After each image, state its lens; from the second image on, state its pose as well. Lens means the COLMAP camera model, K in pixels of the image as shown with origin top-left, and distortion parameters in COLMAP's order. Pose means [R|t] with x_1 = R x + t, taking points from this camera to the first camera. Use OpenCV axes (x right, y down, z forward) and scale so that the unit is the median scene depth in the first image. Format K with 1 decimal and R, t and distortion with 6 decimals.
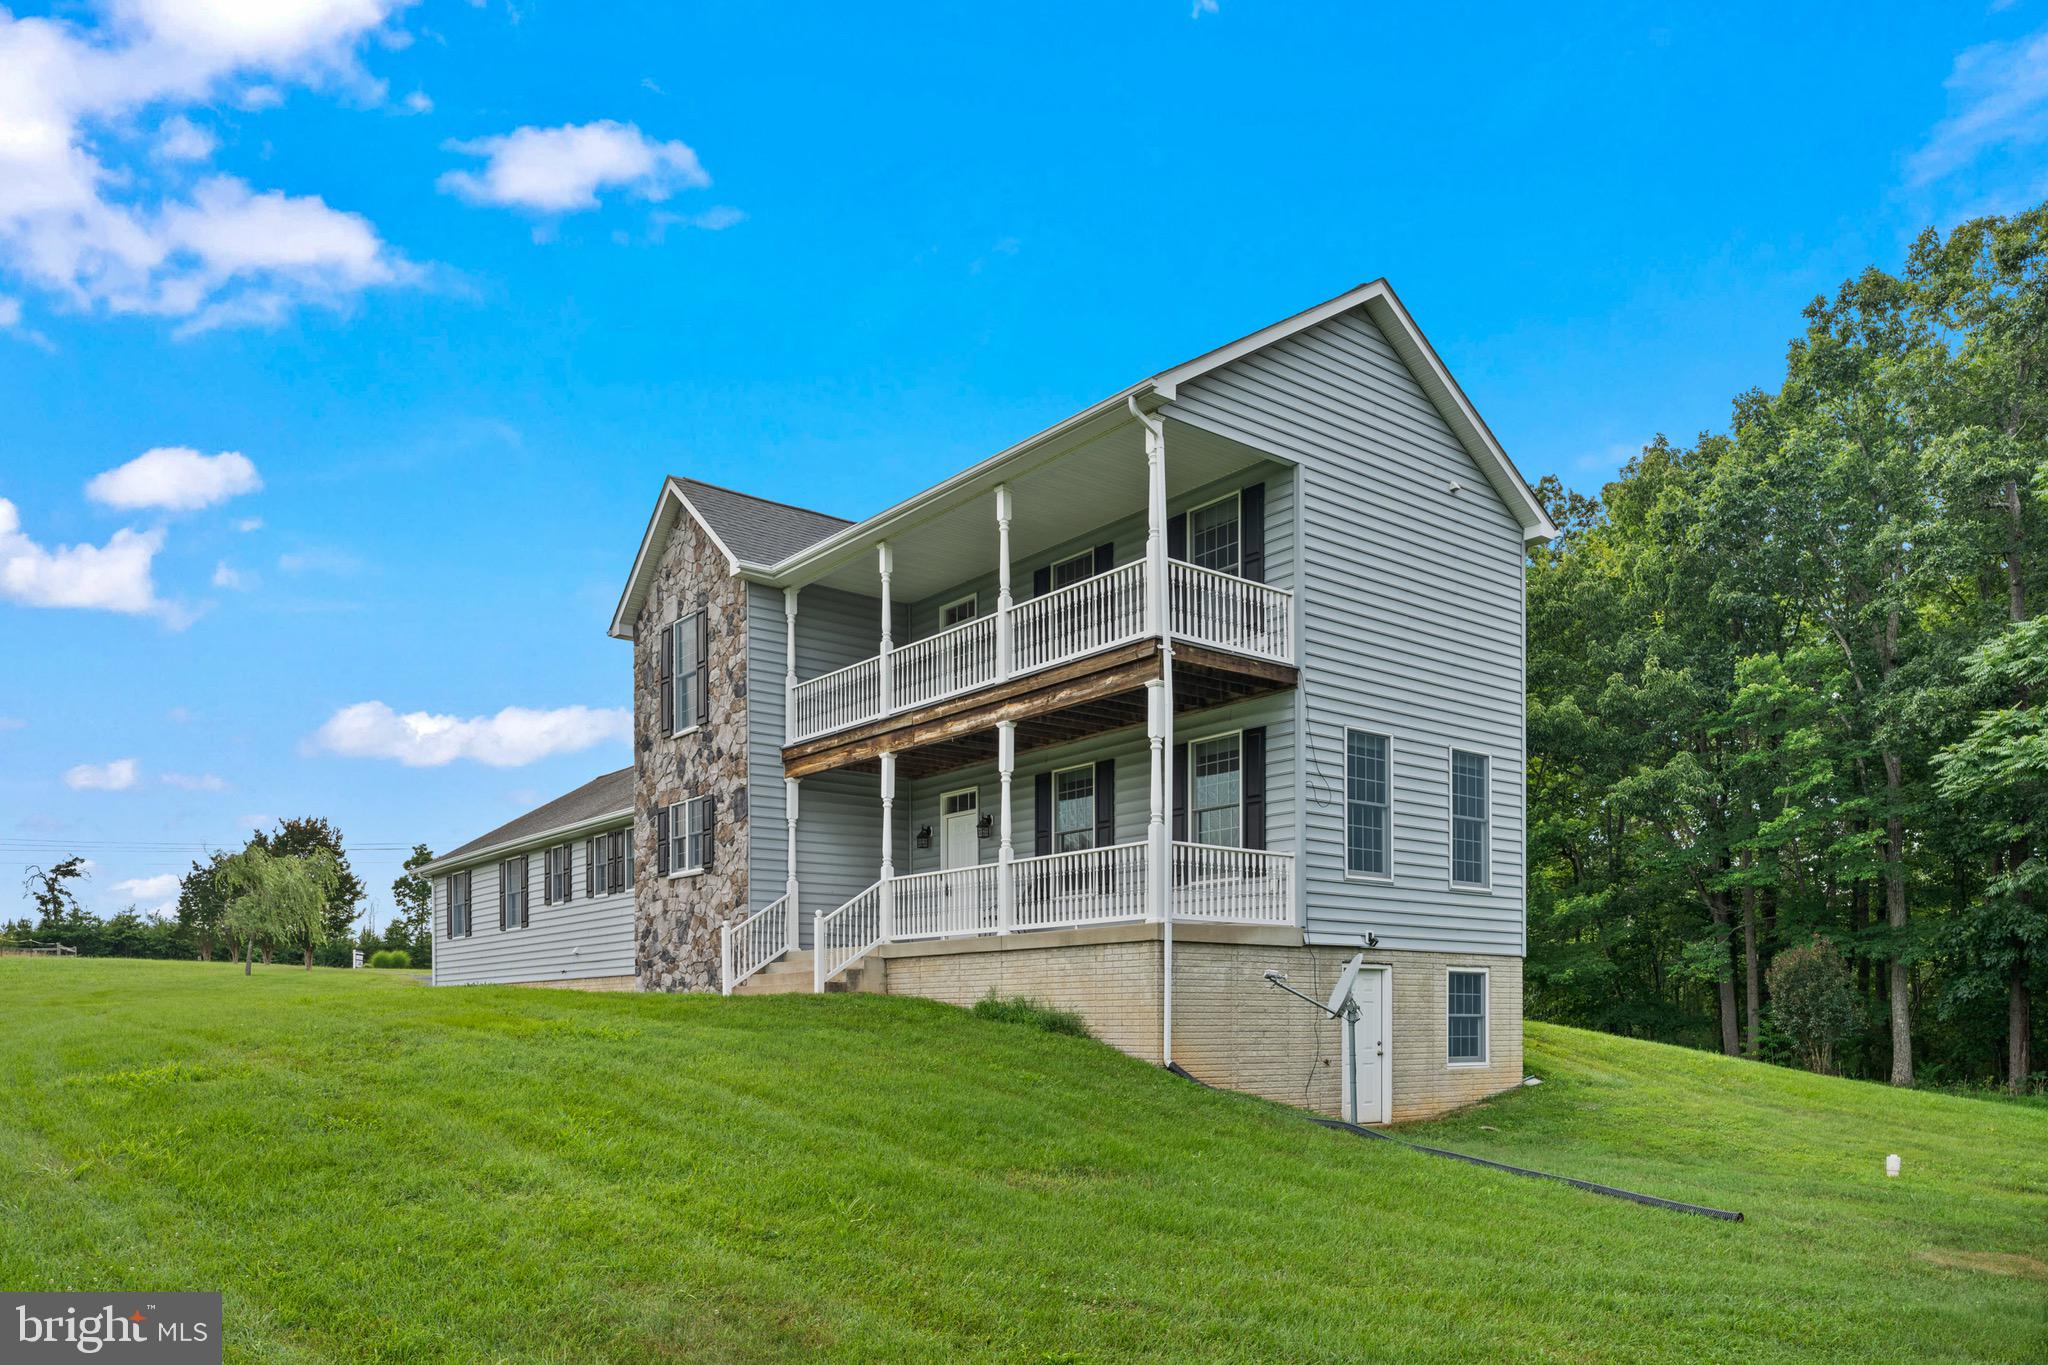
lens RADIAL K [[1420.4, 0, 1021.0], [0, 1420.4, 1047.4], [0, 0, 1]] dist [0.000898, 0.000232]
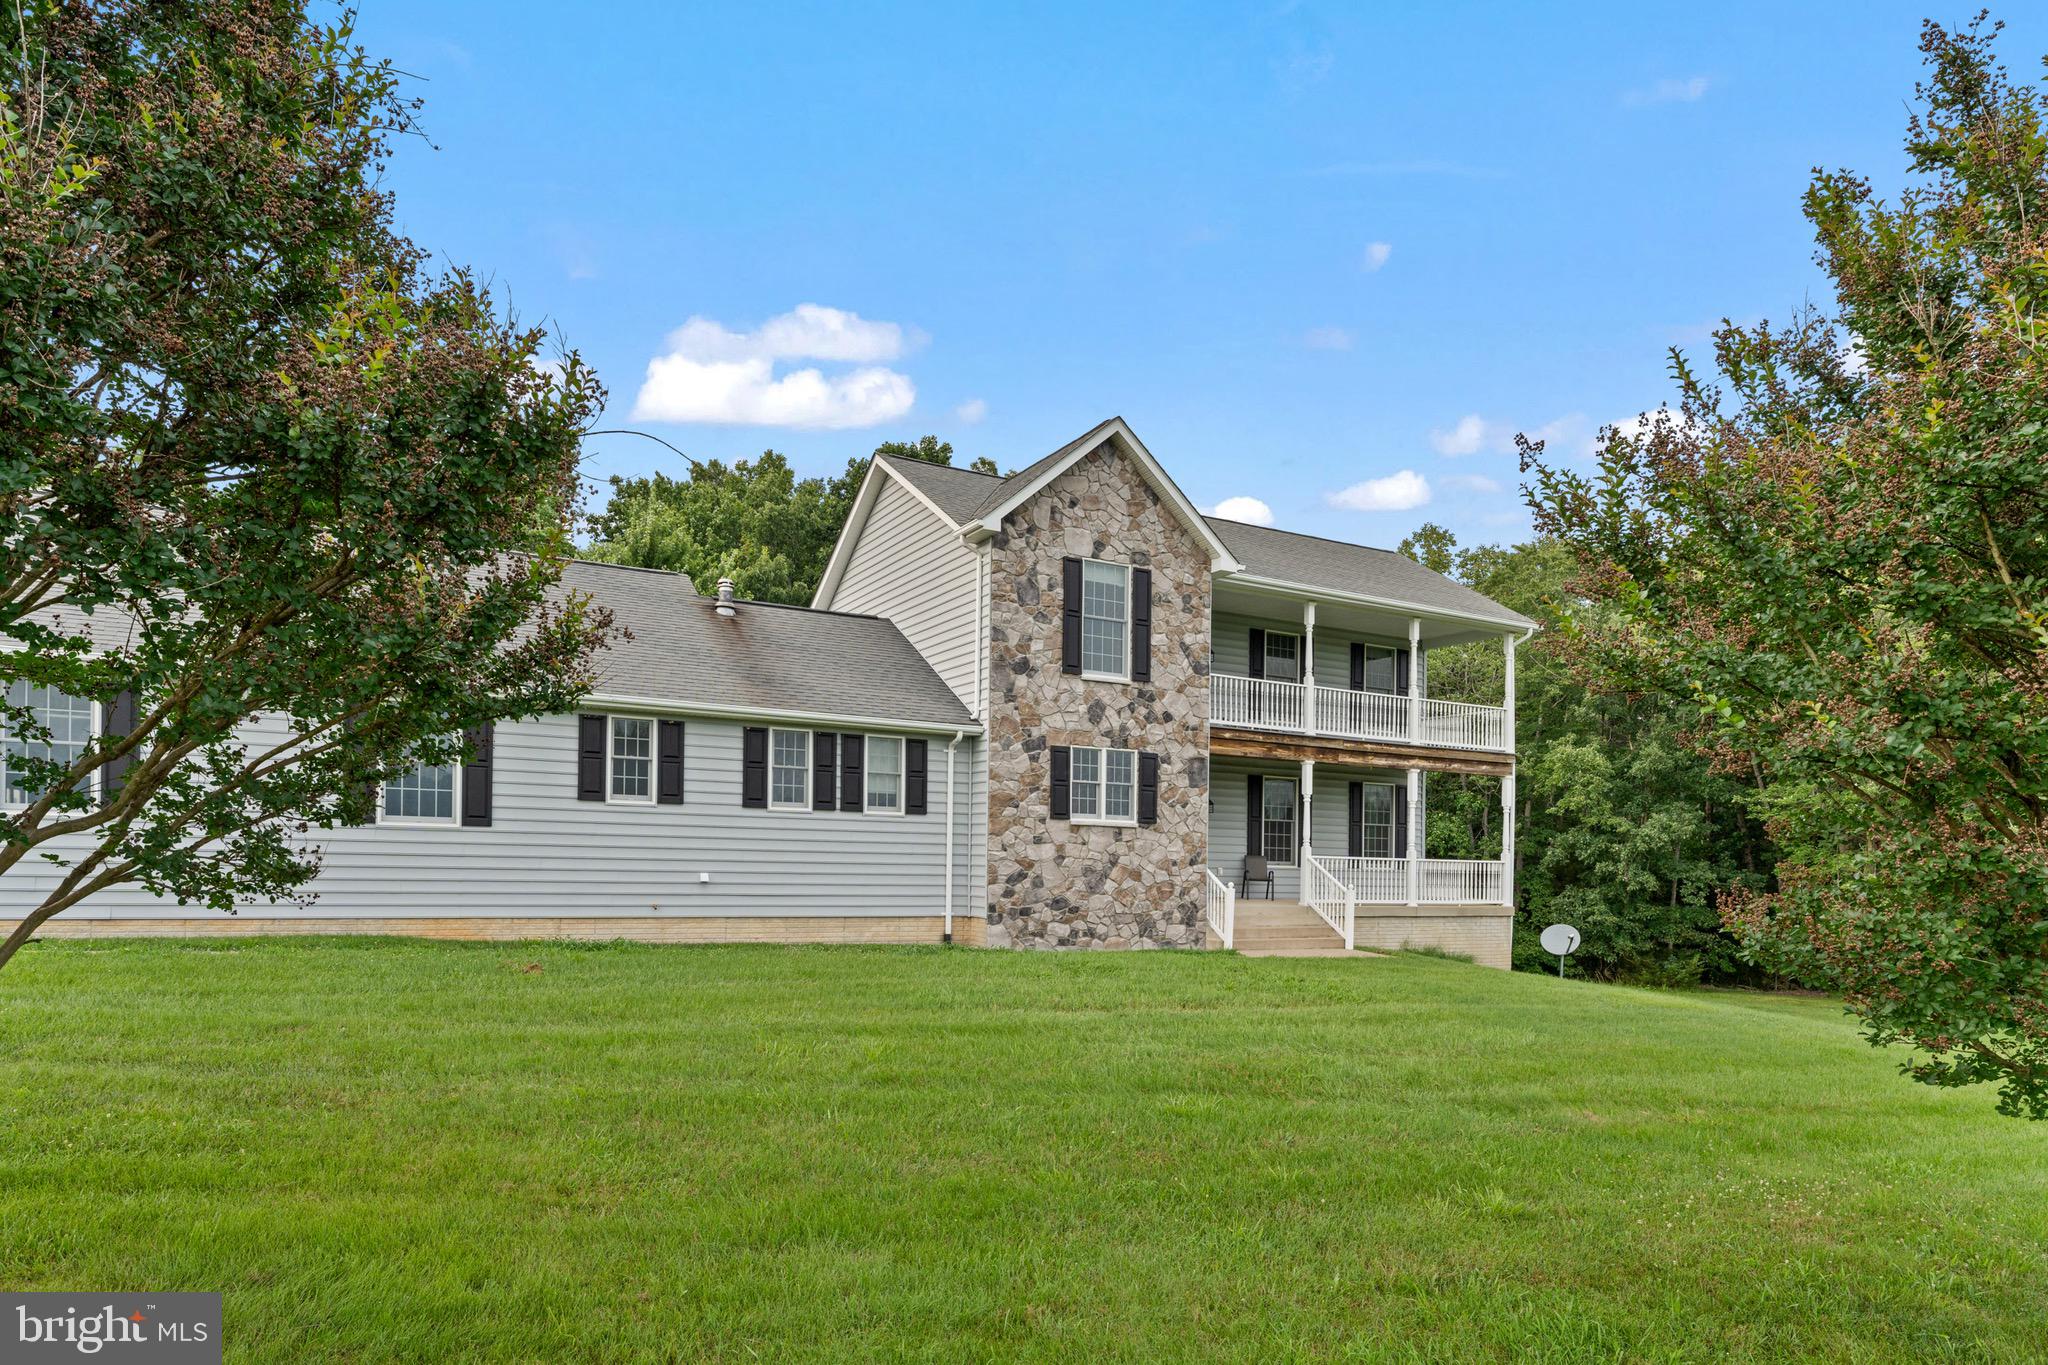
lens RADIAL K [[1251.5, 0, 1024.0], [0, 1251.5, 885.9], [0, 0, 1]] dist [0.004200, -0.000410]
pose [[0.170124, -0.004969, 0.985410, -1.124544], [0.000161, 0.999987, 0.005015, -0.084863], [-0.985423, -0.000694, 0.170122, 0.928885]]
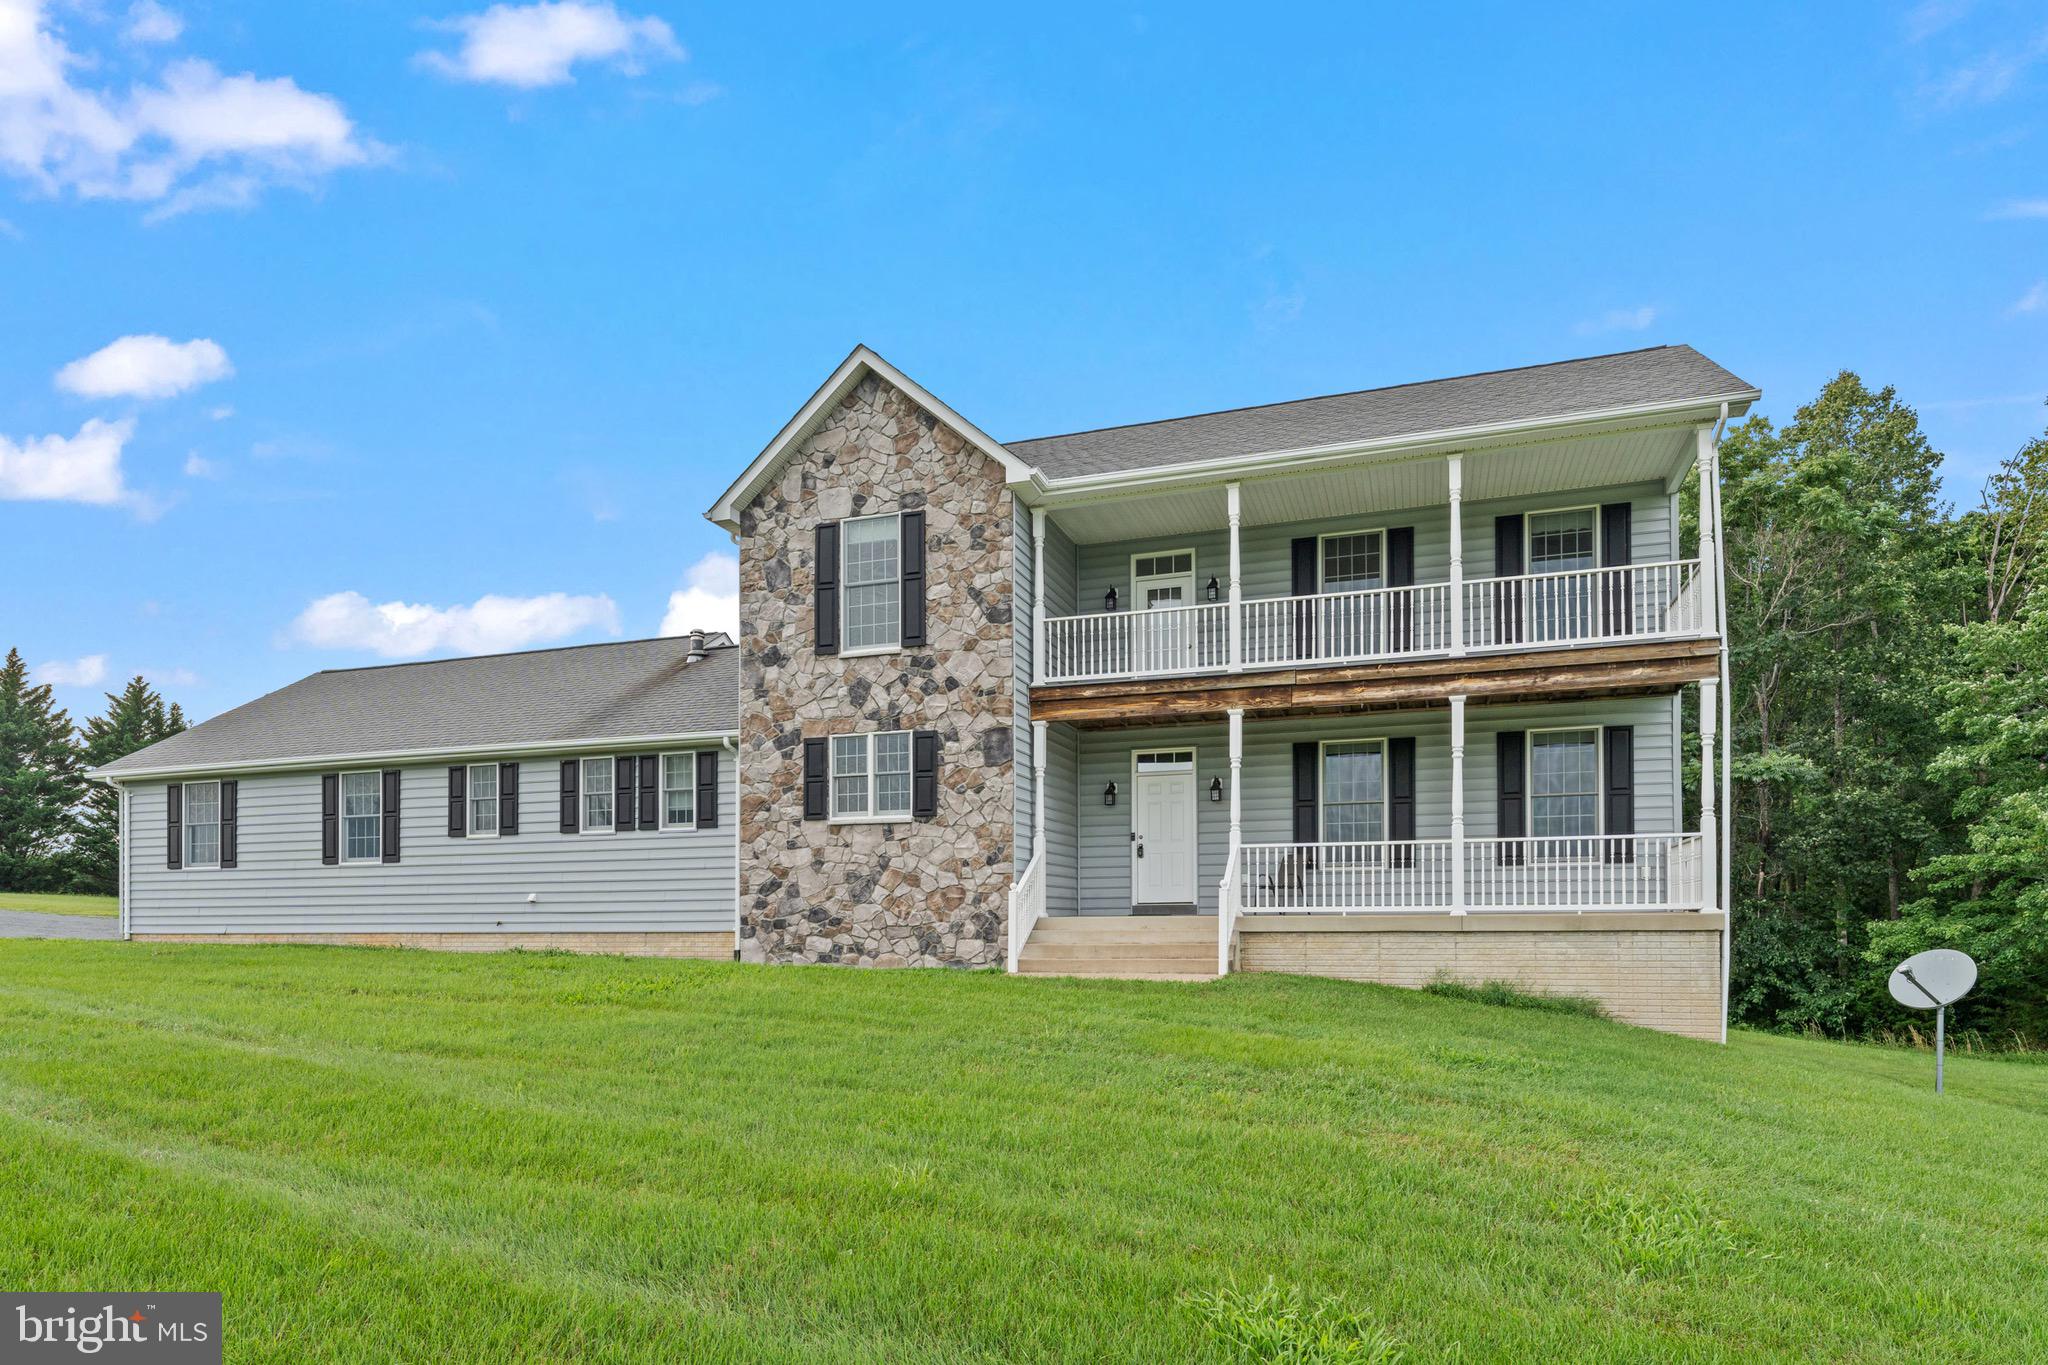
lens RADIAL K [[1232.7, 0, 989.8], [0, 1232.7, 947.7], [0, 0, 1]] dist [0.005067, -0.018952]
pose [[0.857528, 0.000440, 0.514438, -0.563880], [0.006669, 0.999906, -0.011972, -0.038198], [-0.514395, 0.013697, 0.857444, 0.346336]]
